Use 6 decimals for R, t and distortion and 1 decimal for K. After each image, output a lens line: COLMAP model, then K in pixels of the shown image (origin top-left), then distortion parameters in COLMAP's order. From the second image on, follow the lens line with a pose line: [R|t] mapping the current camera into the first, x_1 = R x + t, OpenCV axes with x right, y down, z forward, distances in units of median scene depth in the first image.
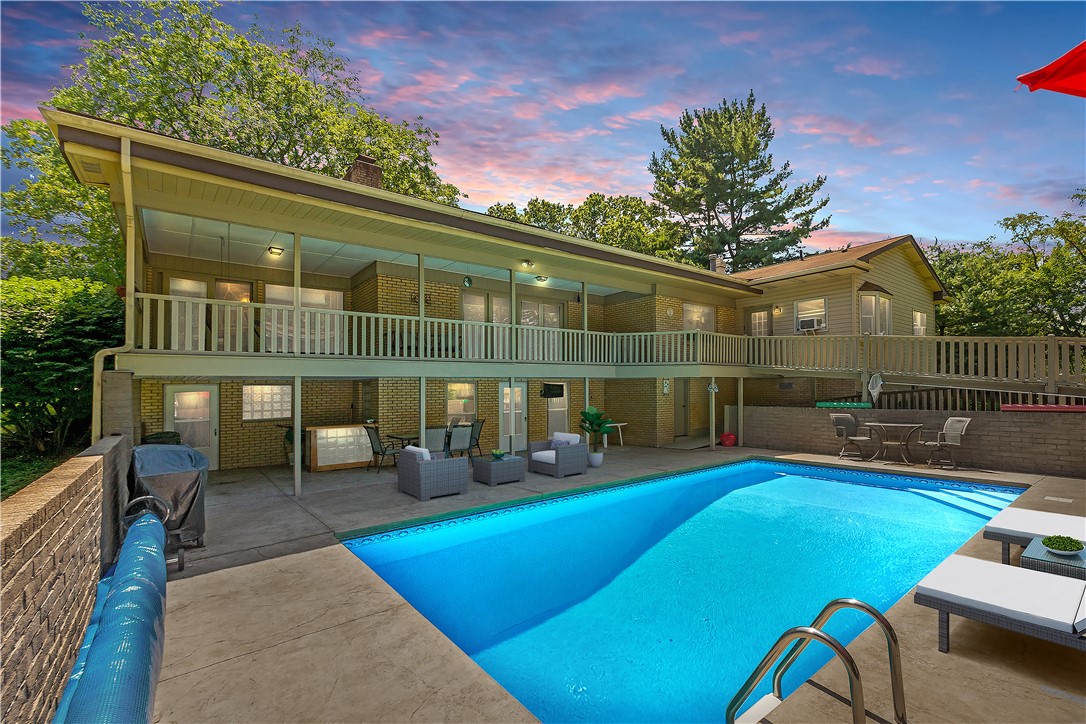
lens RADIAL K [[472.0, 0, 546.5], [0, 472.0, 379.8], [0, 0, 1]] dist [0.009081, -0.001619]
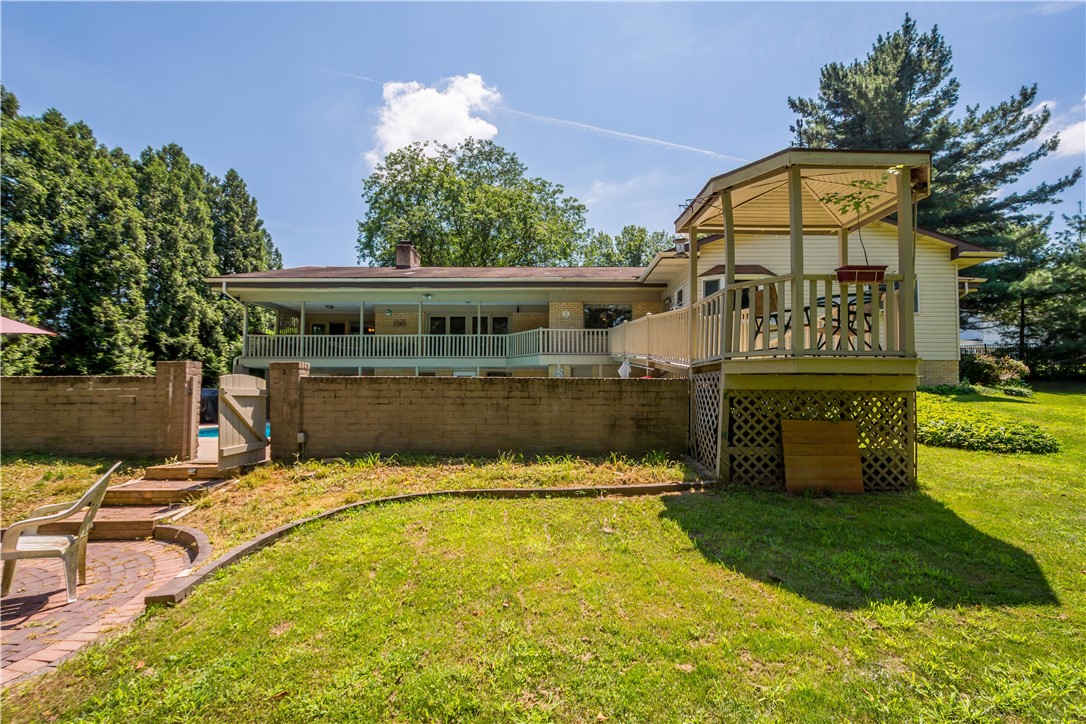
lens RADIAL K [[472.0, 0, 547.0], [0, 472.0, 374.7], [0, 0, 1]] dist [0.009081, -0.001619]
pose [[0.785944, -0.015708, -0.618098, 0.433235], [0.001072, 0.999710, -0.024044, 0.020525], [0.618296, 0.018235, 0.785734, -0.002243]]
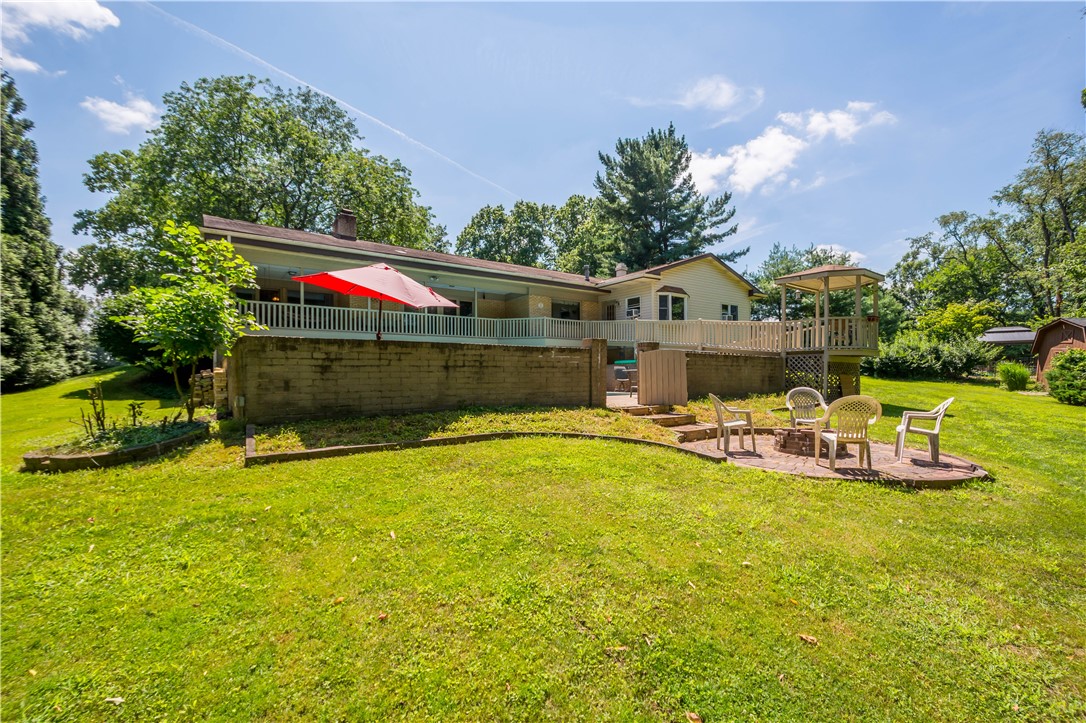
lens RADIAL K [[472.0, 0, 538.7], [0, 472.0, 375.7], [0, 0, 1]] dist [0.009081, -0.001619]
pose [[0.998909, 0.004330, -0.046506, 0.145262], [-0.003713, 0.999904, 0.013345, 0.029419], [0.046560, -0.013158, 0.998829, -0.243497]]
